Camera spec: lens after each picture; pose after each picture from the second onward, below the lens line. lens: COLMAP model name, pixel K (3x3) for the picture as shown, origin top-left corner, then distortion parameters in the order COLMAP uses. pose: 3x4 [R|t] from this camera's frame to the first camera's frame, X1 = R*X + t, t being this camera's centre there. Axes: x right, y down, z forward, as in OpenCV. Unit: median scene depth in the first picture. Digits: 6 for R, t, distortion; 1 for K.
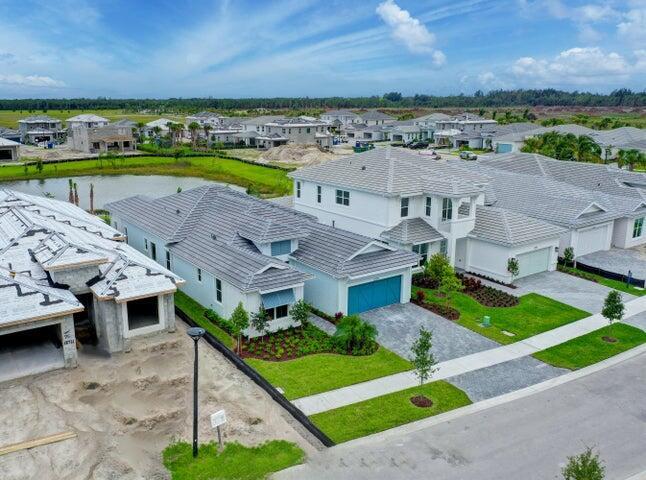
lens RADIAL K [[570.7, 0, 288.7], [0, 570.7, 237.5], [0, 0, 1]] dist [-0.003592, -0.008505]
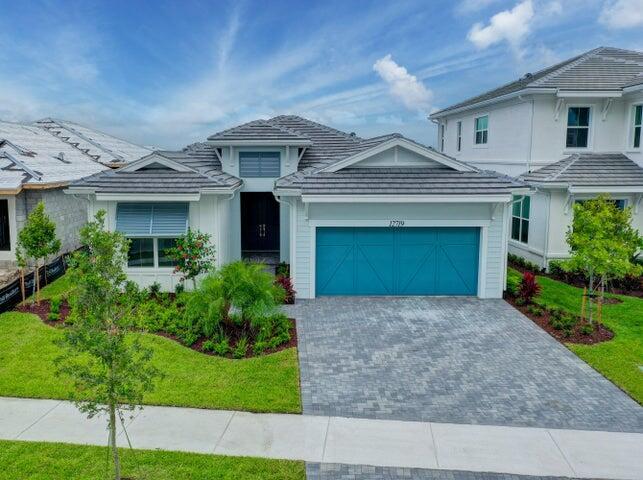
lens RADIAL K [[568.1, 0, 287.4], [0, 568.1, 237.5], [0, 0, 1]] dist [-0.003592, -0.008505]
pose [[0.835008, 0.078951, -0.544544, 0.283452], [-0.134614, 0.988890, -0.063044, 0.108407], [0.533517, 0.125946, 0.836360, 0.513812]]
